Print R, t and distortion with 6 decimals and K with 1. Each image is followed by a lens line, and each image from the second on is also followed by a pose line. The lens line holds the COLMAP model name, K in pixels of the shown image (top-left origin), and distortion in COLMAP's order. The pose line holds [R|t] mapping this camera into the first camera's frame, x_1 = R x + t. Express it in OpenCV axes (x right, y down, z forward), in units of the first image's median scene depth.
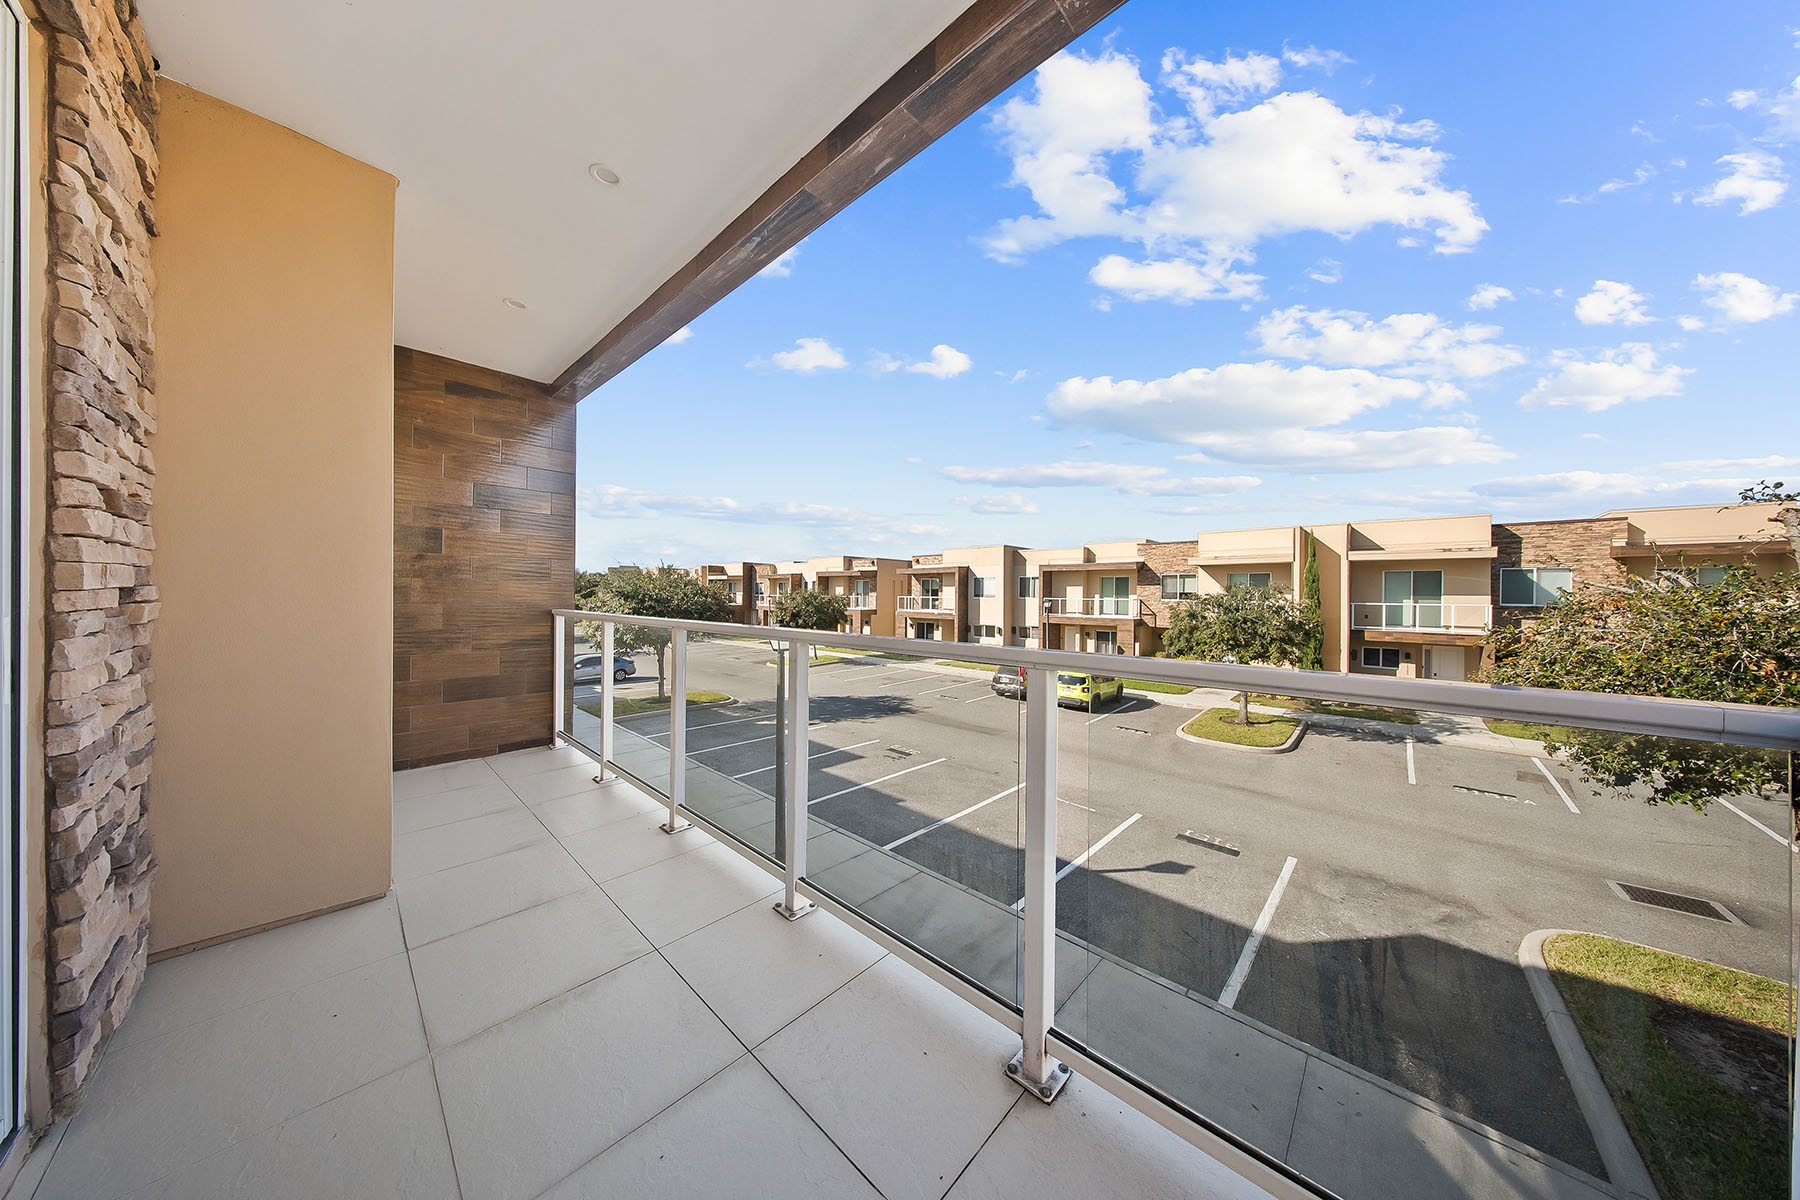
lens RADIAL K [[545.4, 0, 901.4], [0, 545.4, 593.2], [0, 0, 1]] dist [-0.002872, -0.000974]
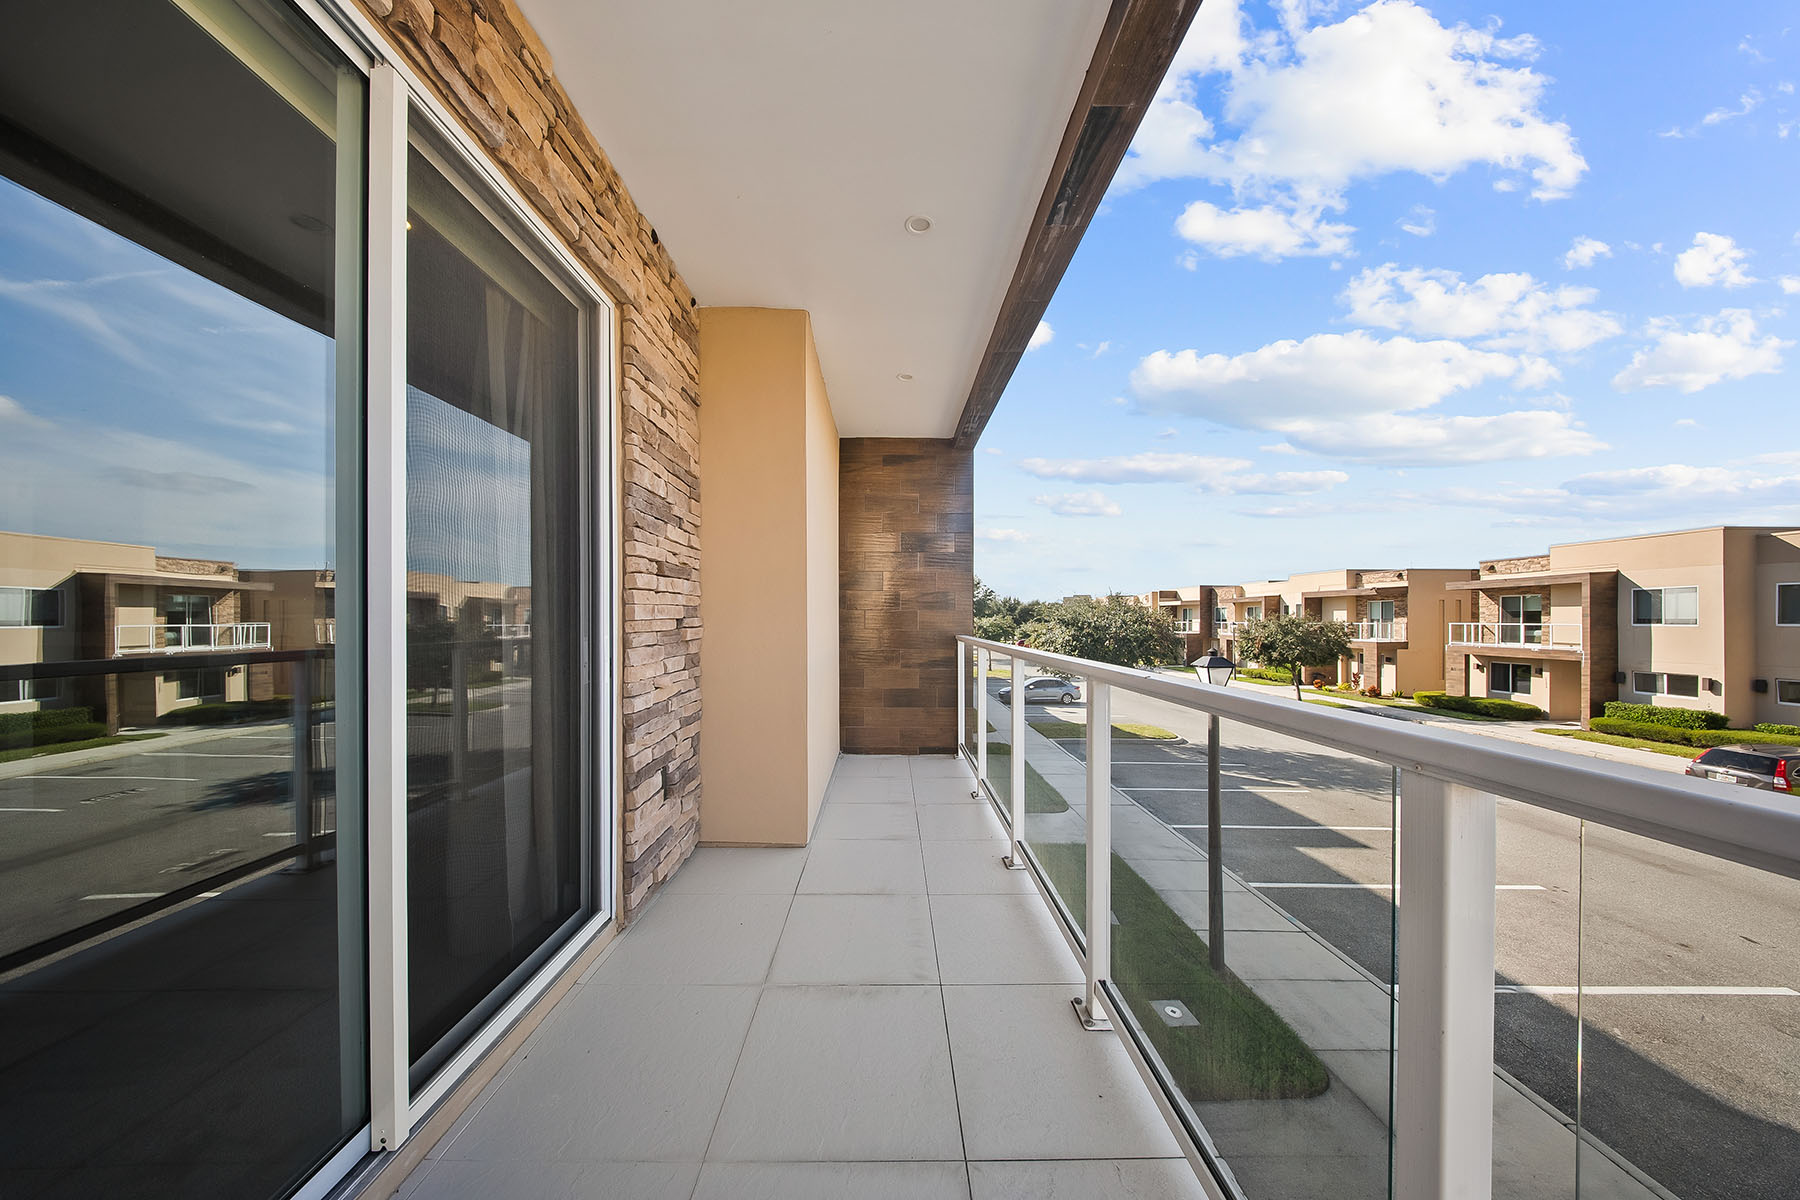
lens RADIAL K [[545.4, 0, 914.9], [0, 545.4, 618.3], [0, 0, 1]] dist [-0.002872, -0.000974]
pose [[0.676673, -0.011509, -0.736193, 0.070613], [0.007205, 0.999933, -0.009009, 0.001971], [0.736248, 0.000792, 0.676711, 0.088130]]
